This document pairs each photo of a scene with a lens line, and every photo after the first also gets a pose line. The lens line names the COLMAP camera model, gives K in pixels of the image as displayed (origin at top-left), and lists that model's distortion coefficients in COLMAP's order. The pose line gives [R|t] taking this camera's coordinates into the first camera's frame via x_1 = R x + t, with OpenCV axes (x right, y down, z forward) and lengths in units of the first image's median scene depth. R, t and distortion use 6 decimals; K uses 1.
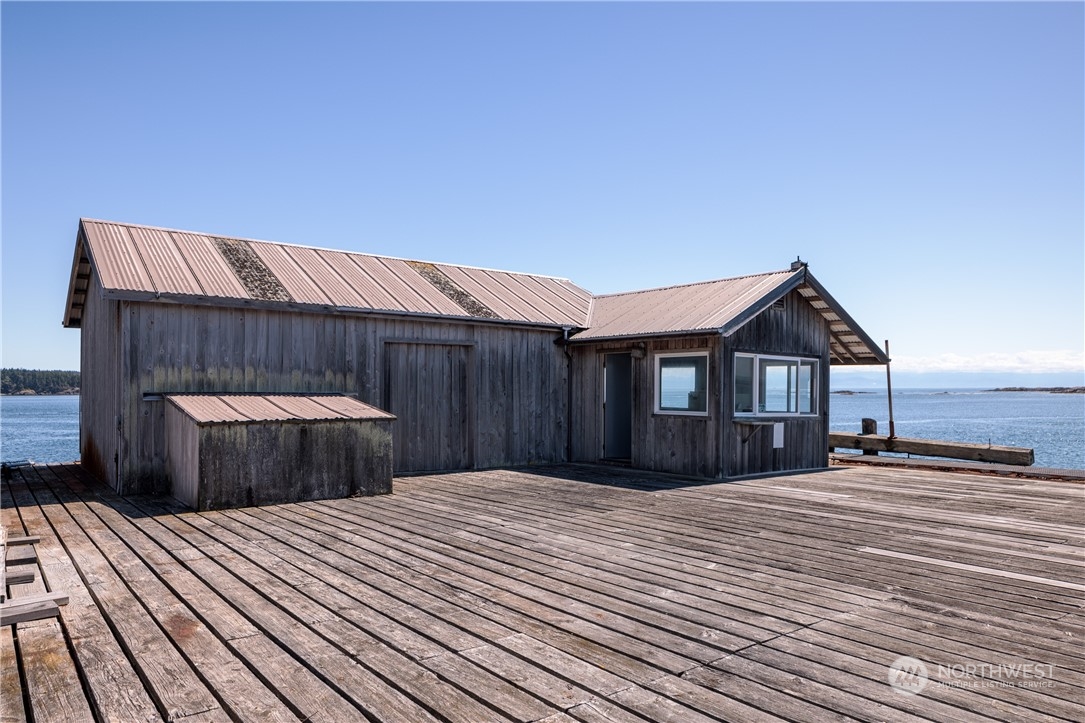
lens RADIAL K [[737.8, 0, 546.0], [0, 737.8, 386.7], [0, 0, 1]] dist [-0.000779, 0.000691]
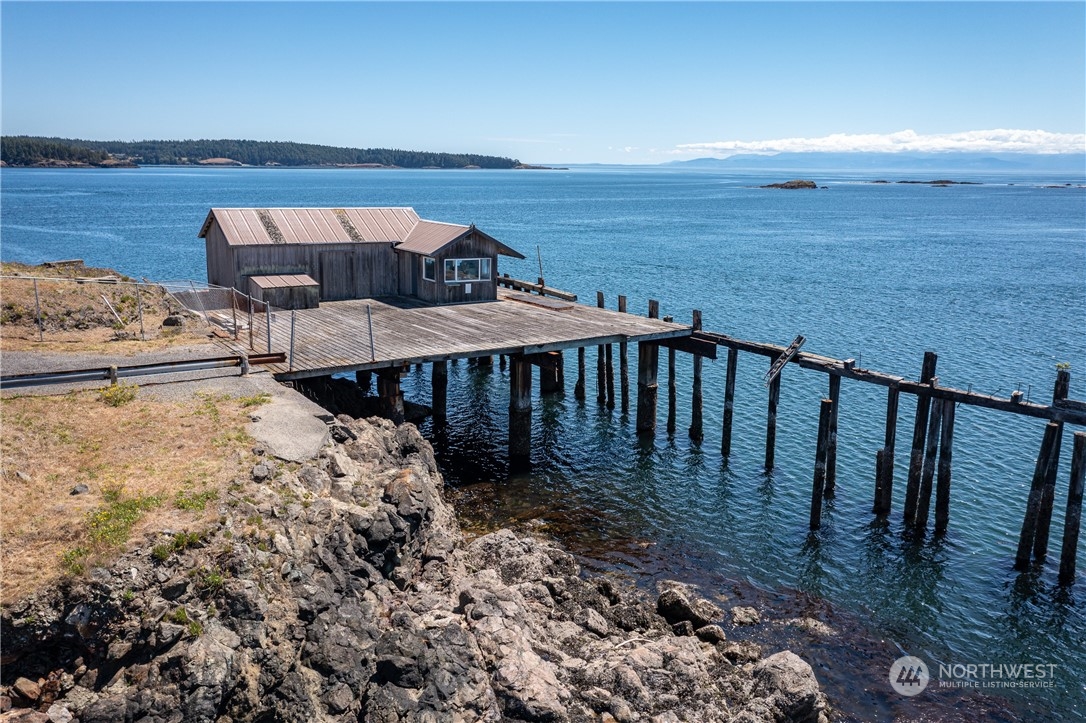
lens RADIAL K [[877.2, 0, 543.0], [0, 877.2, 361.5], [0, 0, 1]] dist [0.000094, 0.011439]
pose [[0.997880, 0.030091, -0.057711, 0.789569], [-0.016640, 0.975189, 0.220746, -0.387453], [0.062922, -0.219317, 0.973623, -2.158321]]
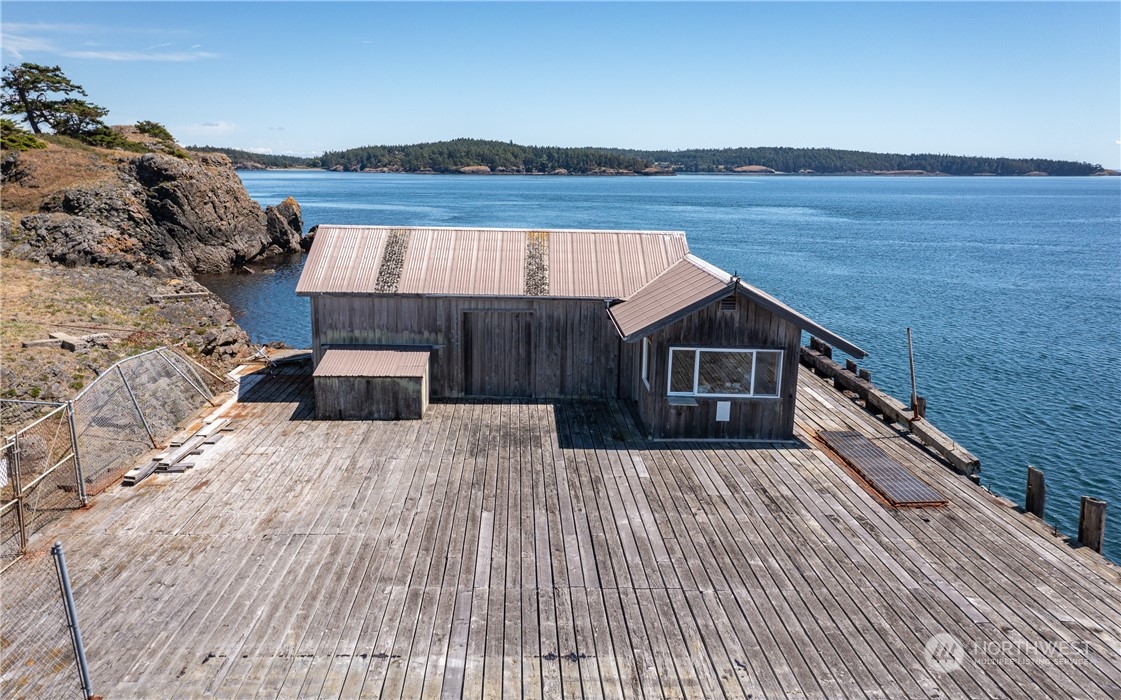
lens RADIAL K [[907.8, 0, 560.5], [0, 907.8, 350.0], [0, 0, 1]] dist [0.010398, 0.004124]
pose [[0.814761, 0.125672, -0.566014, 0.960817], [-0.010987, 0.979398, 0.201641, -0.345923], [0.579693, -0.158071, 0.799355, -0.367515]]
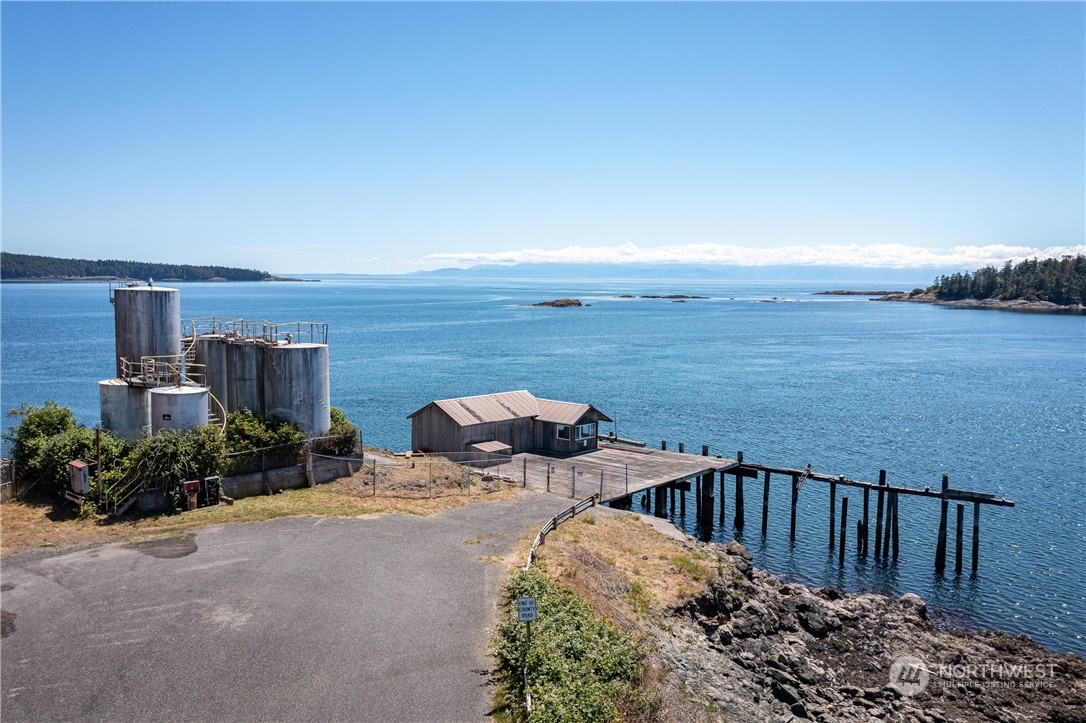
lens RADIAL K [[877.2, 0, 543.0], [0, 877.2, 361.5], [0, 0, 1]] dist [0.000094, 0.011439]
pose [[0.974995, -0.007307, 0.222105, -1.070321], [-0.014665, 0.995165, 0.097118, -0.911602], [-0.221741, -0.097947, 0.970174, -3.909074]]
